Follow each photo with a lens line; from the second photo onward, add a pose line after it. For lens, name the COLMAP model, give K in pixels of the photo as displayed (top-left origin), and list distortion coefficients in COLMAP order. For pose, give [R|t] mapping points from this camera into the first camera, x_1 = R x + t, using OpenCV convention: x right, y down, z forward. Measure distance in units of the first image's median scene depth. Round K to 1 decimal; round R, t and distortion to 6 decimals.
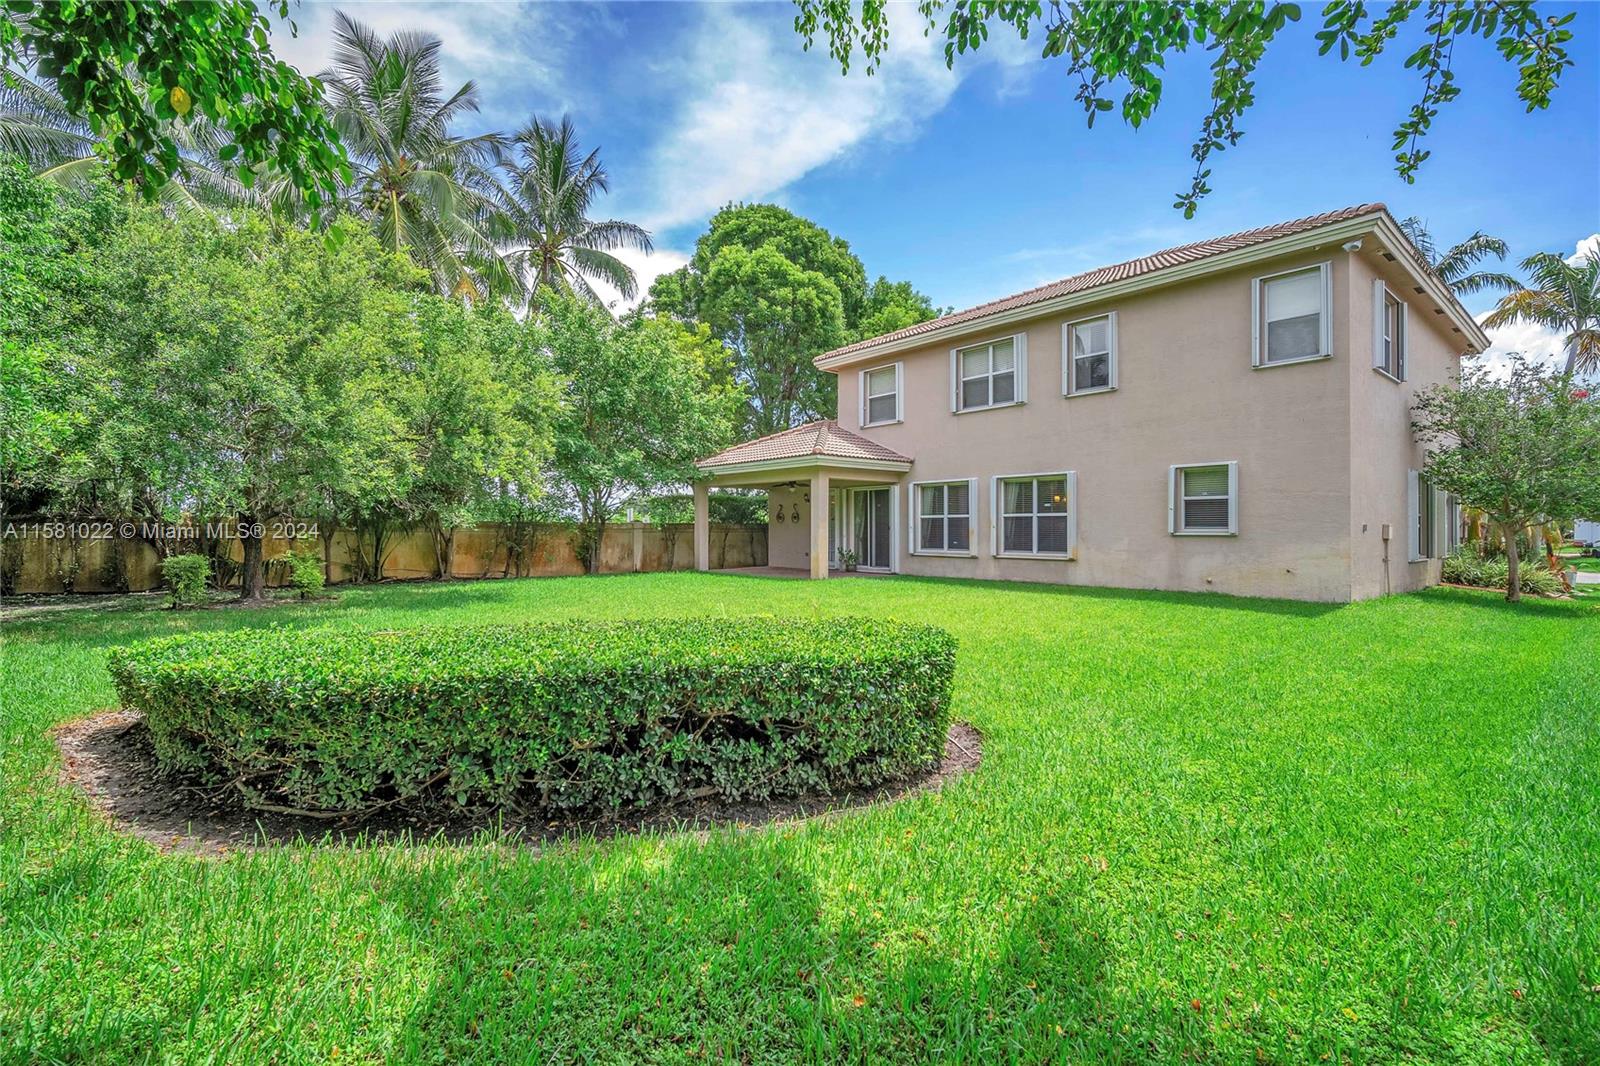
lens RADIAL K [[716.6, 0, 791.1], [0, 716.6, 527.5], [0, 0, 1]] dist [-0.010041, 0.000415]
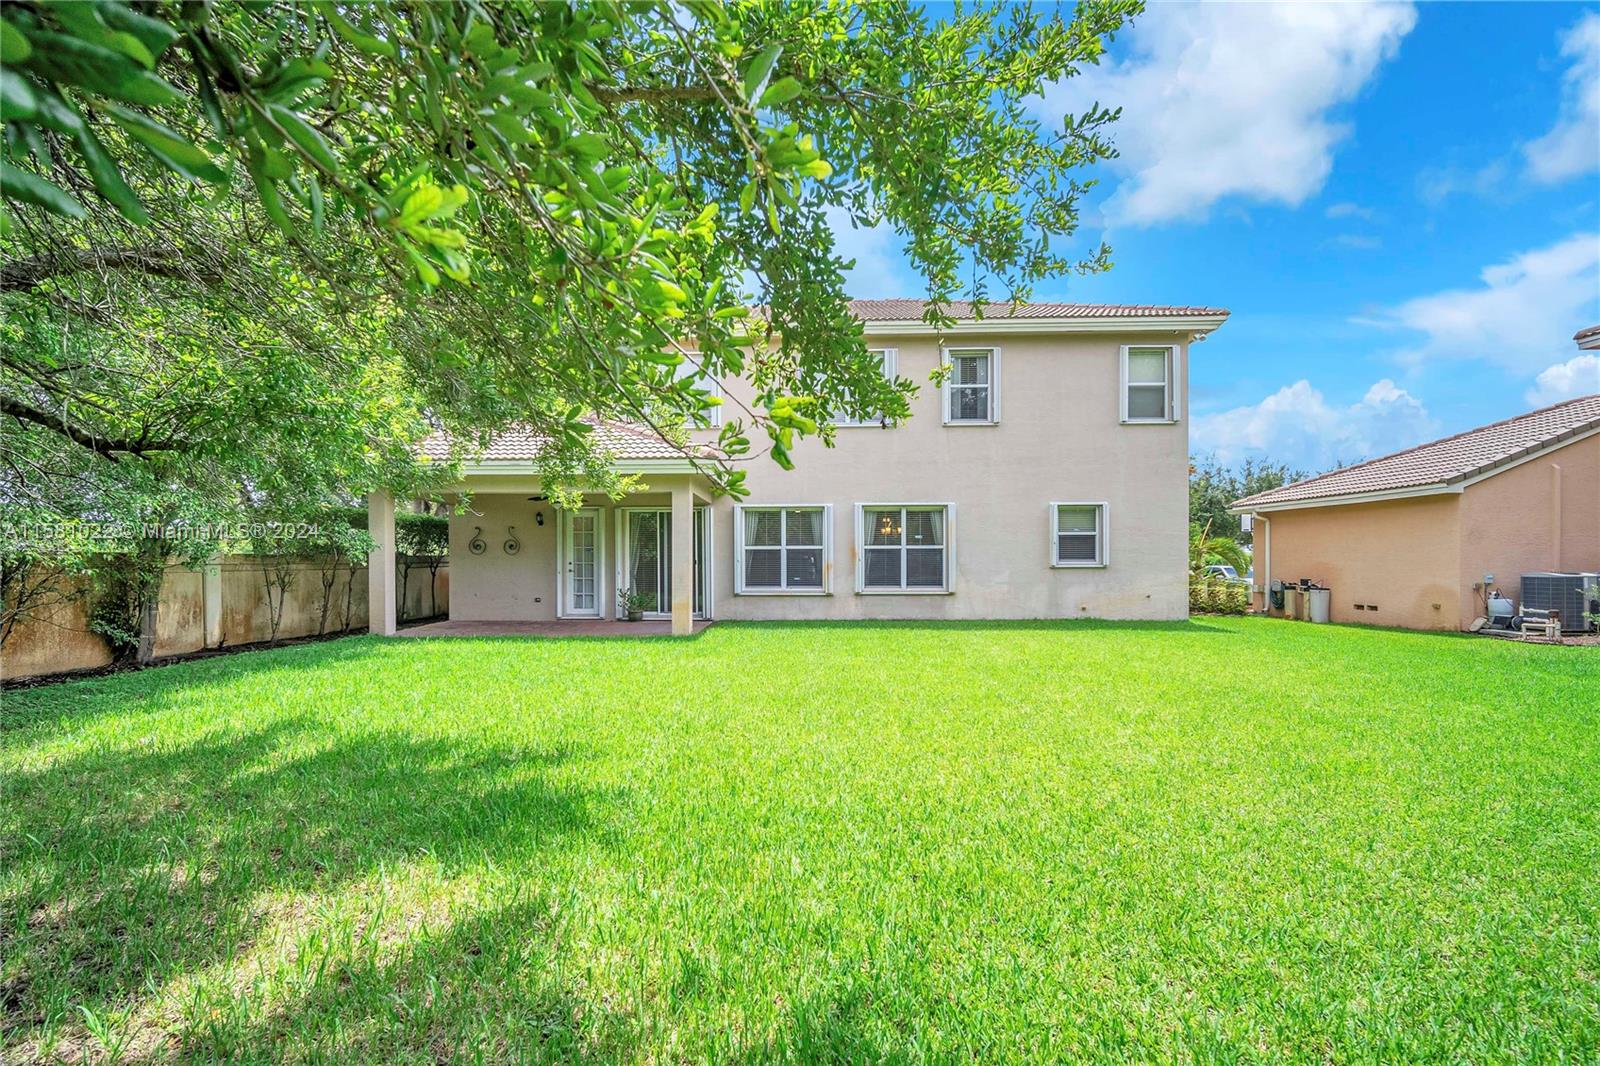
lens RADIAL K [[716.6, 0, 799.9], [0, 716.6, 570.0], [0, 0, 1]] dist [-0.010041, 0.000415]
pose [[0.682144, -0.011978, 0.731119, -0.422432], [0.002743, 0.999901, 0.013822, -0.000974], [-0.731212, -0.007423, 0.682110, 0.450749]]
